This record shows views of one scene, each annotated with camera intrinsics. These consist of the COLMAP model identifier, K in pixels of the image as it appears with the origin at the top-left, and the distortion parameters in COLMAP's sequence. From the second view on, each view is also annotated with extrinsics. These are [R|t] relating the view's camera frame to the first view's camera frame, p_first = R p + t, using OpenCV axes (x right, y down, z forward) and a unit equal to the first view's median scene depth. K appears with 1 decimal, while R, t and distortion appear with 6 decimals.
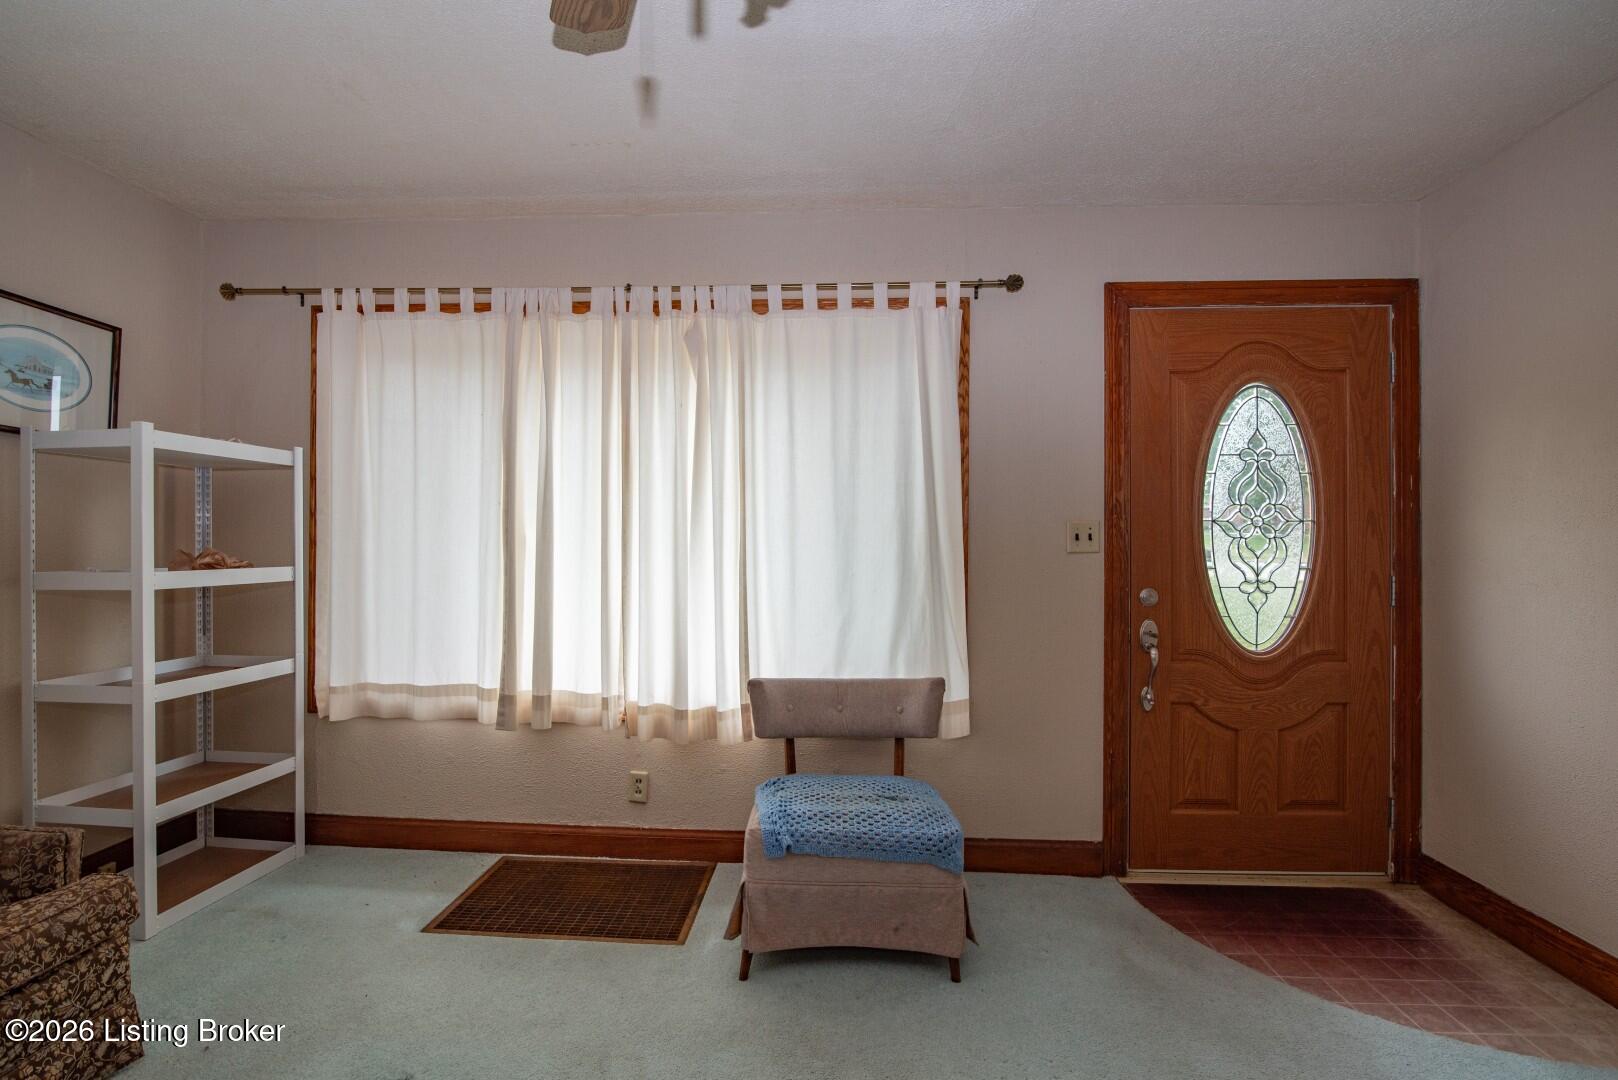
lens RADIAL K [[755.3, 0, 803.7], [0, 755.3, 536.1], [0, 0, 1]] dist [-0.019569, 0.001579]
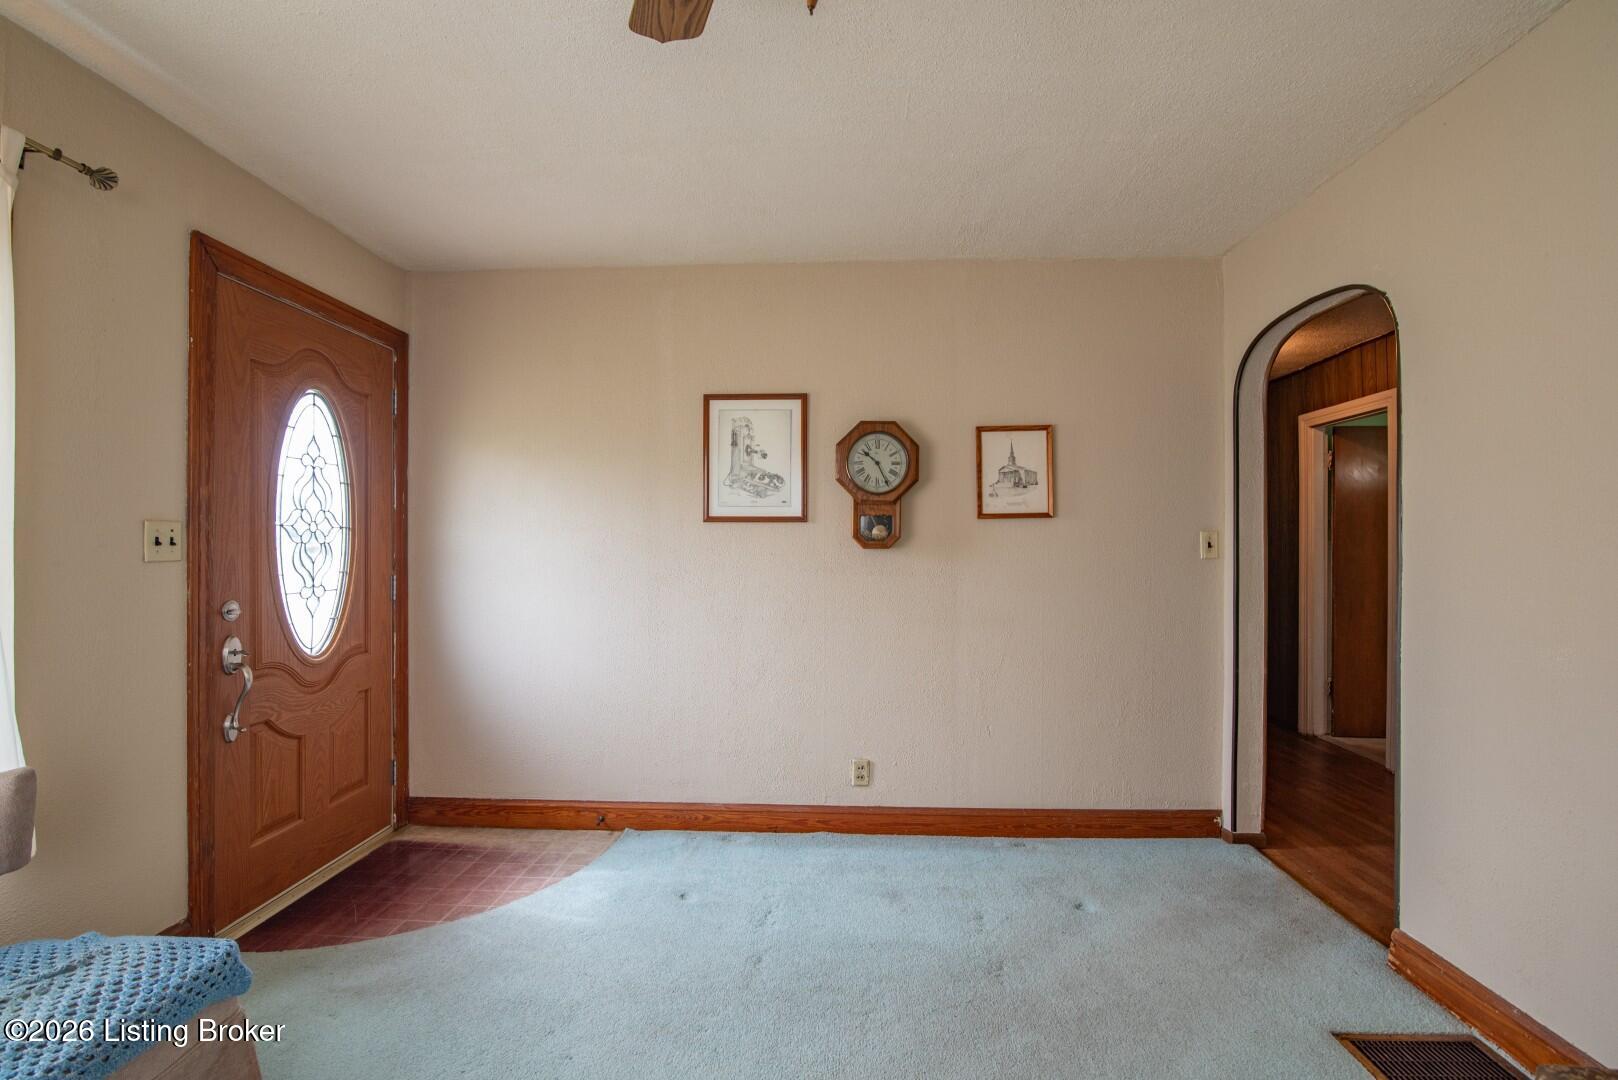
lens RADIAL K [[755.3, 0, 801.8], [0, 755.3, 545.8], [0, 0, 1]] dist [-0.019569, 0.001579]
pose [[-0.018712, -0.000977, 0.999824, -0.429934], [-0.009414, 0.999955, 0.000800, -0.001279], [-0.999781, -0.009397, -0.018720, 0.367348]]
